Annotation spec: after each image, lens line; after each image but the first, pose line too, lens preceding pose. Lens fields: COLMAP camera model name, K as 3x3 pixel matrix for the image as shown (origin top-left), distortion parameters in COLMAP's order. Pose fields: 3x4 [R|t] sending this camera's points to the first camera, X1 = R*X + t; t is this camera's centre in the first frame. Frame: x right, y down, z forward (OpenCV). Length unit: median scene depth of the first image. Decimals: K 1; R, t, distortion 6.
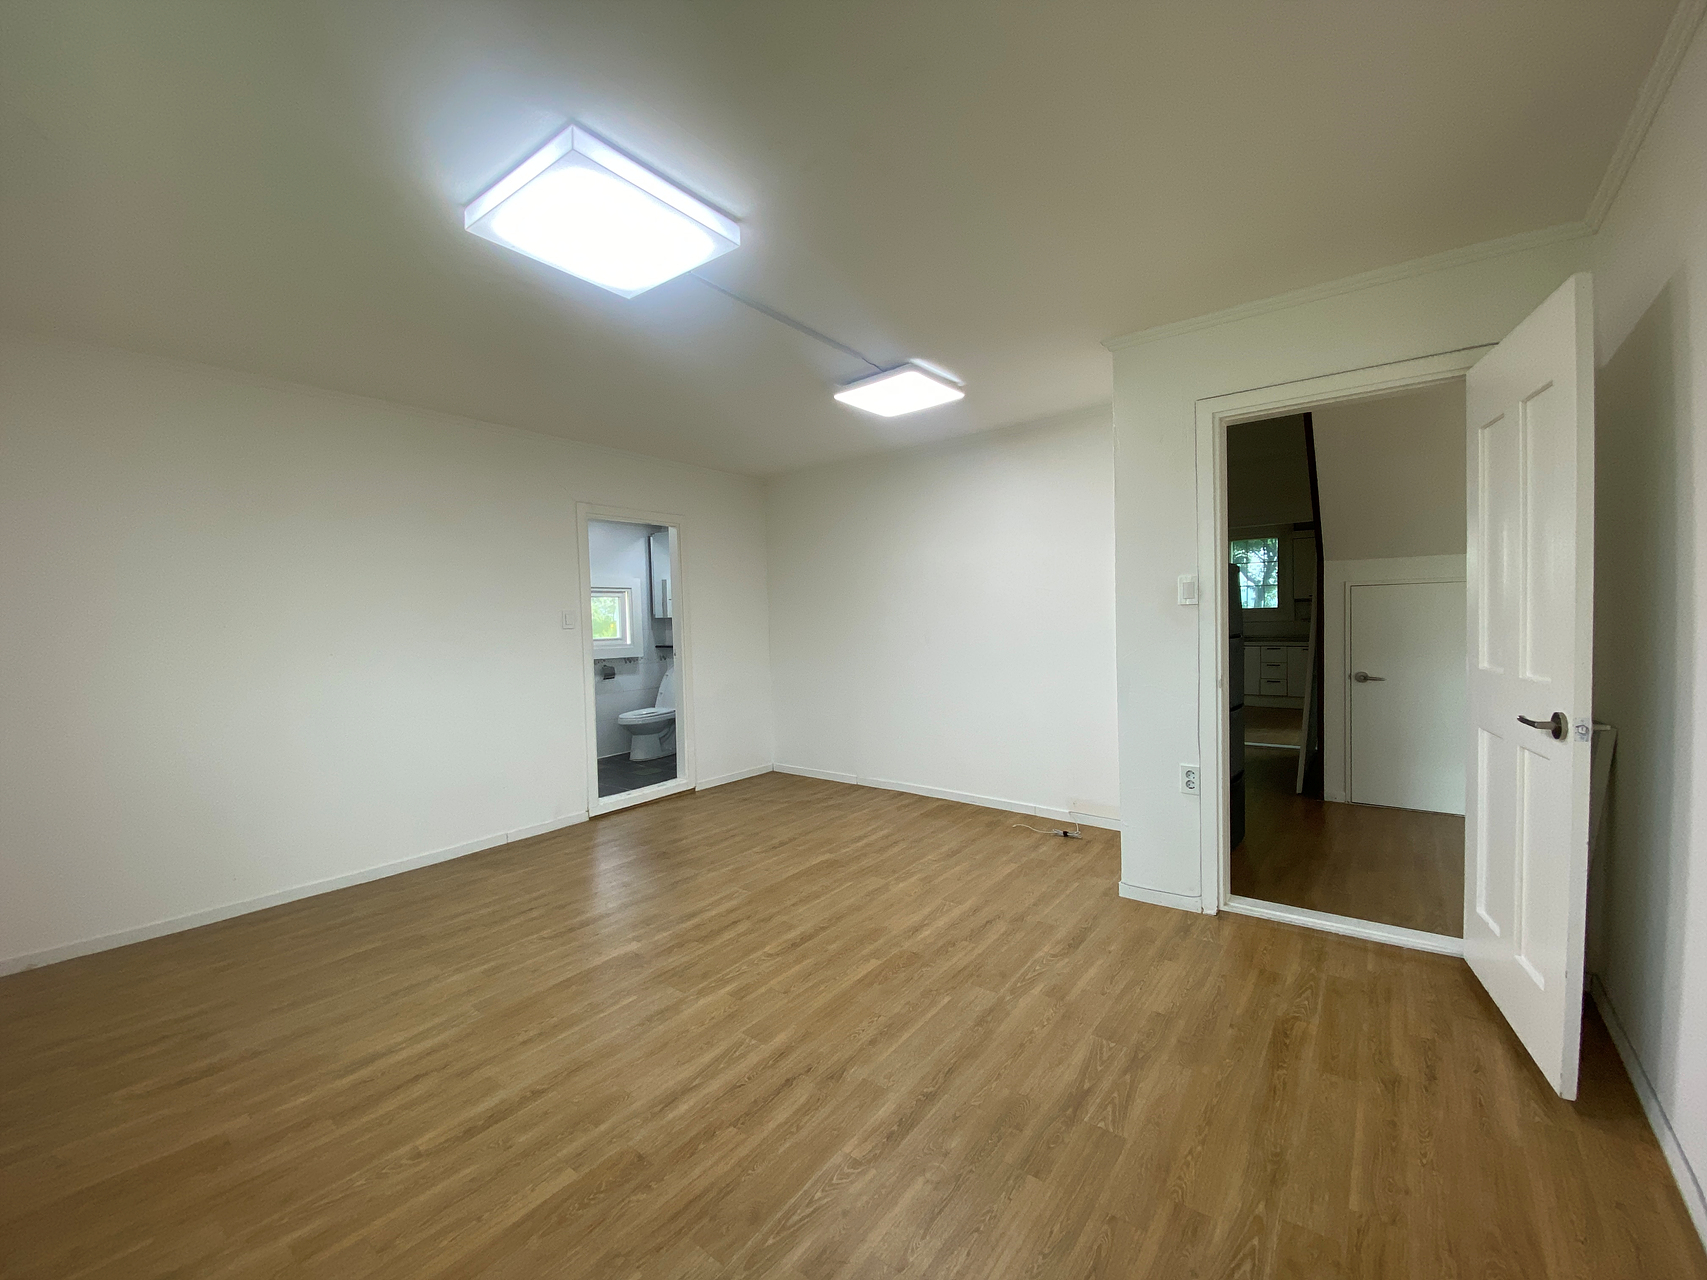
lens RADIAL K [[685.6, 0, 854.0], [0, 685.6, 664.3], [0, 0, 1]] dist [0.000633, -0.017396]
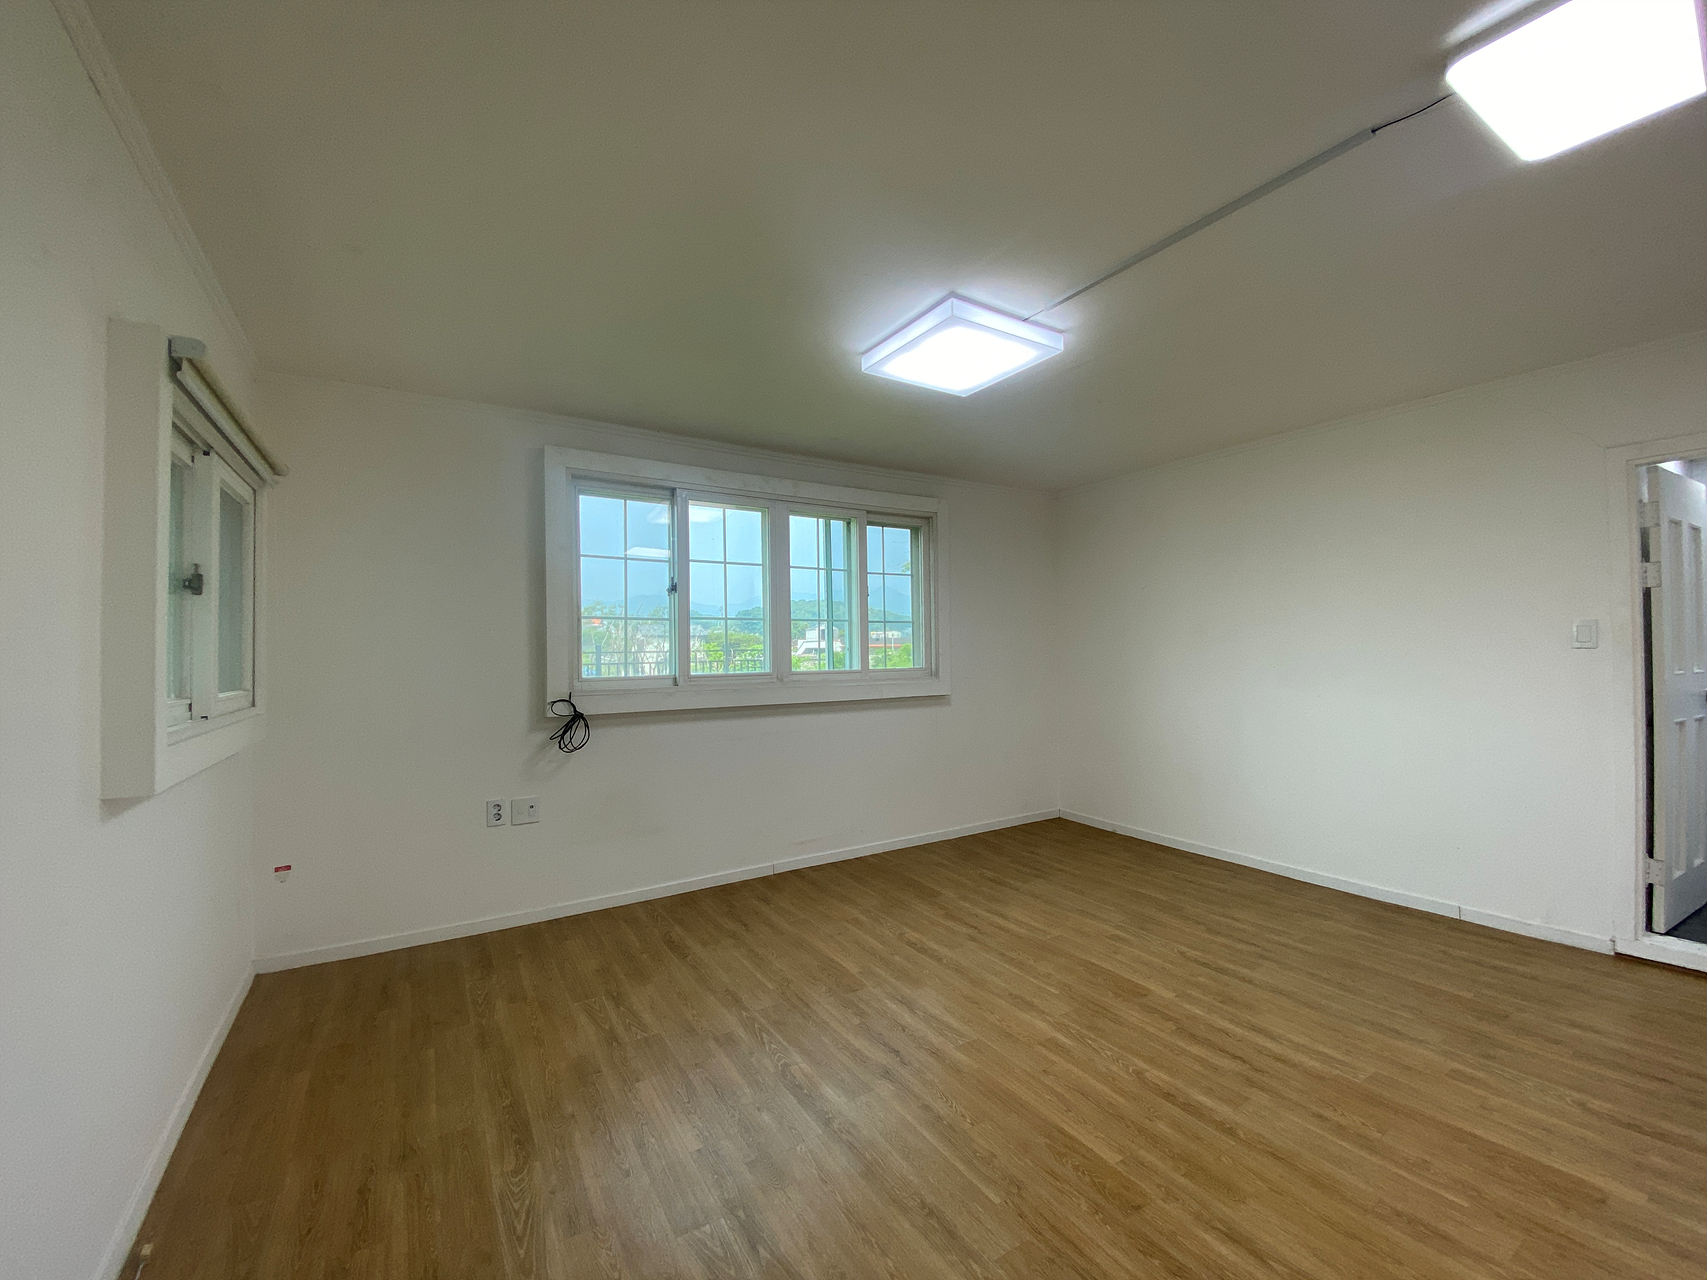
lens RADIAL K [[701.6, 0, 851.6], [0, 701.6, 642.5], [0, 0, 1]] dist [0.017111, -0.019180]
pose [[-0.355146, 0.025110, -0.934473, 0.774263], [-0.042827, 0.998153, 0.043098, -0.096123], [0.933829, 0.055326, -0.353415, 0.992257]]
